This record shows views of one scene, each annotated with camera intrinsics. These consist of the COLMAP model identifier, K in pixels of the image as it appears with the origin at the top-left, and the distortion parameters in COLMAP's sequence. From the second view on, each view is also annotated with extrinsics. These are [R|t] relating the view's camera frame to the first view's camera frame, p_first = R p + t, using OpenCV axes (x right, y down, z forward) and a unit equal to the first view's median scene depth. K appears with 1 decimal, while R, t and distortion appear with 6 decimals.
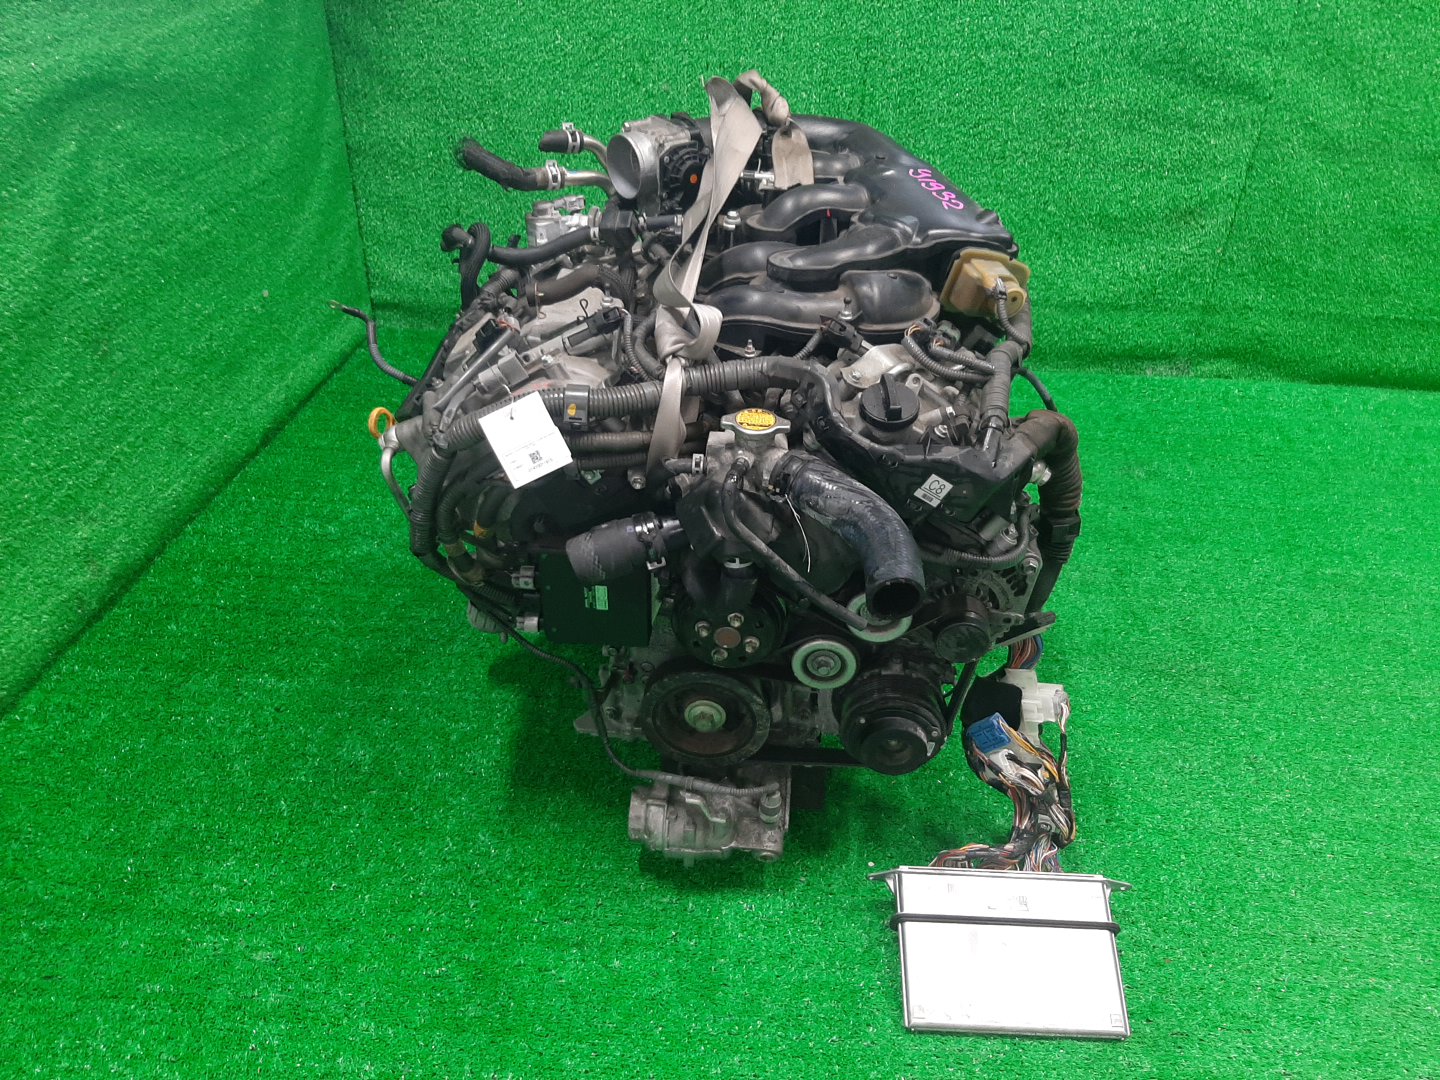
lens RADIAL K [[1098.4, 0, 748.7], [0, 1098.4, 537.9], [0, 0, 1]] dist [0.064583, -0.109411]
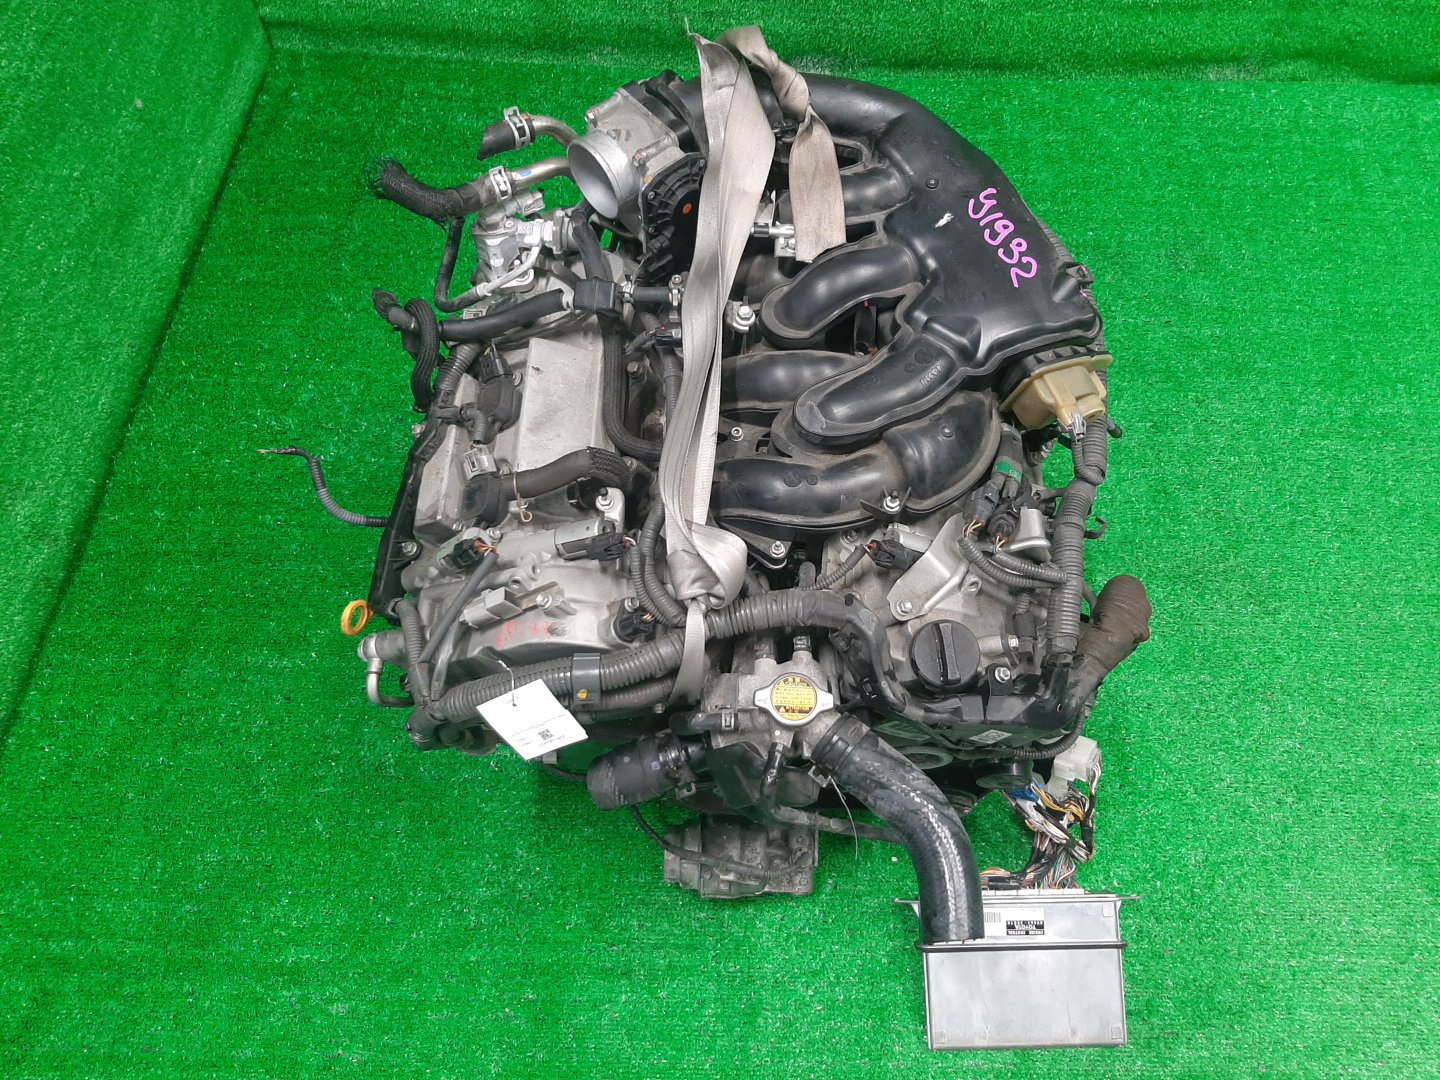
lens RADIAL K [[1098.4, 0, 748.7], [0, 1098.4, 537.9], [0, 0, 1]] dist [0.064583, -0.109411]
pose [[0.998974, -0.044372, 0.009036, -0.024090], [0.035479, 0.890953, 0.452708, -0.467734], [-0.028138, -0.451923, 0.891613, 0.210604]]
